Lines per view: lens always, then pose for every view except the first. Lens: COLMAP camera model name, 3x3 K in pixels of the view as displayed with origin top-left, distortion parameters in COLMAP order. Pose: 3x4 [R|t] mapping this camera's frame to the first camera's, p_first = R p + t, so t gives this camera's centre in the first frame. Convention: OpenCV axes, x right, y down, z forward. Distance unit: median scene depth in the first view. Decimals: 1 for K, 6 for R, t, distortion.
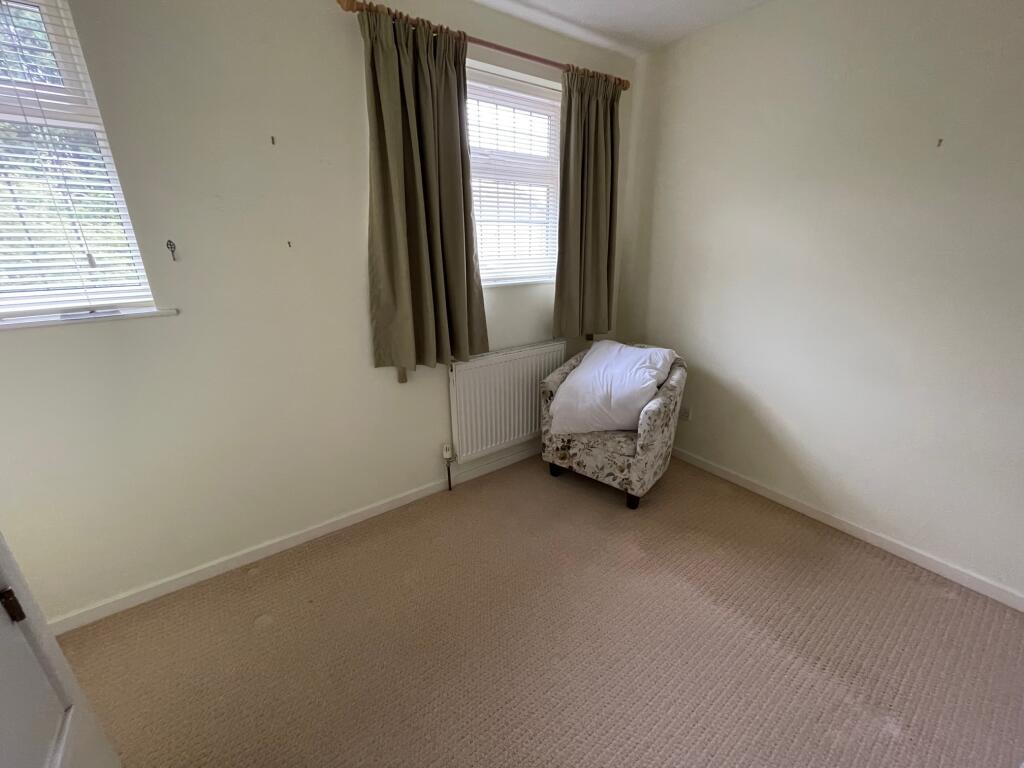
lens RADIAL K [[410.6, 0, 512.6], [0, 410.6, 384.2], [0, 0, 1]] dist [0.000270, -0.000413]
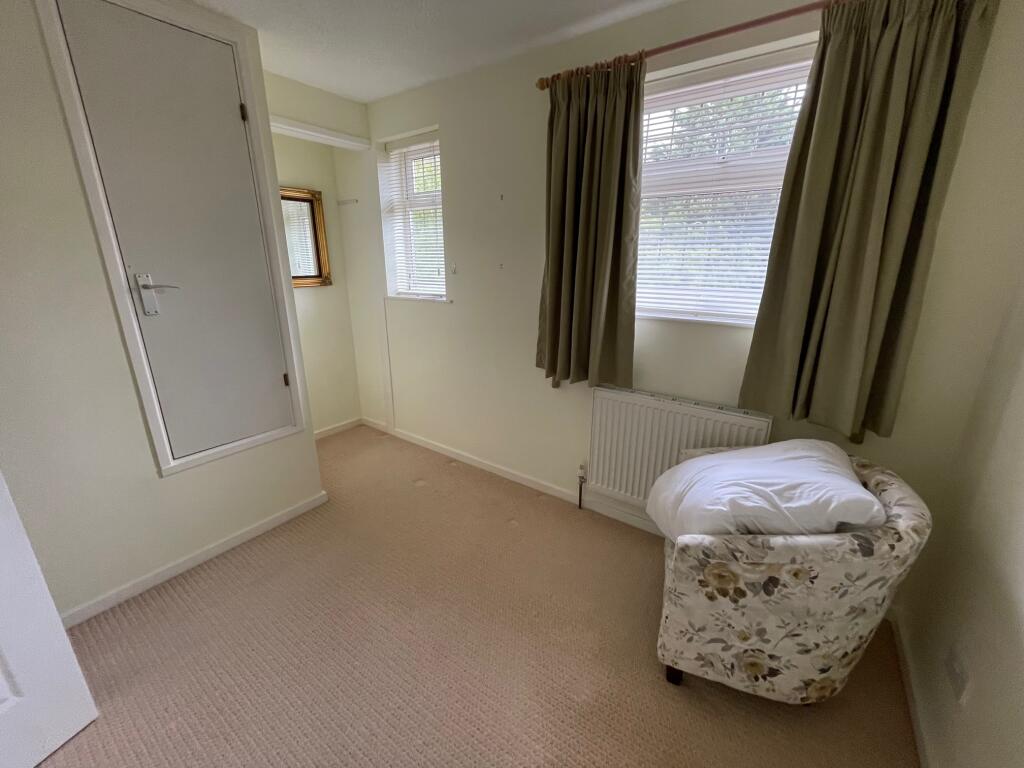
lens RADIAL K [[410.6, 0, 510.4], [0, 410.6, 382.1], [0, 0, 1]] dist [0.000270, -0.000413]
pose [[0.311138, 0.281223, -0.907803, 0.705479], [-0.316154, 0.931439, 0.180188, -0.179670], [0.896237, 0.230943, 0.378716, 0.447960]]
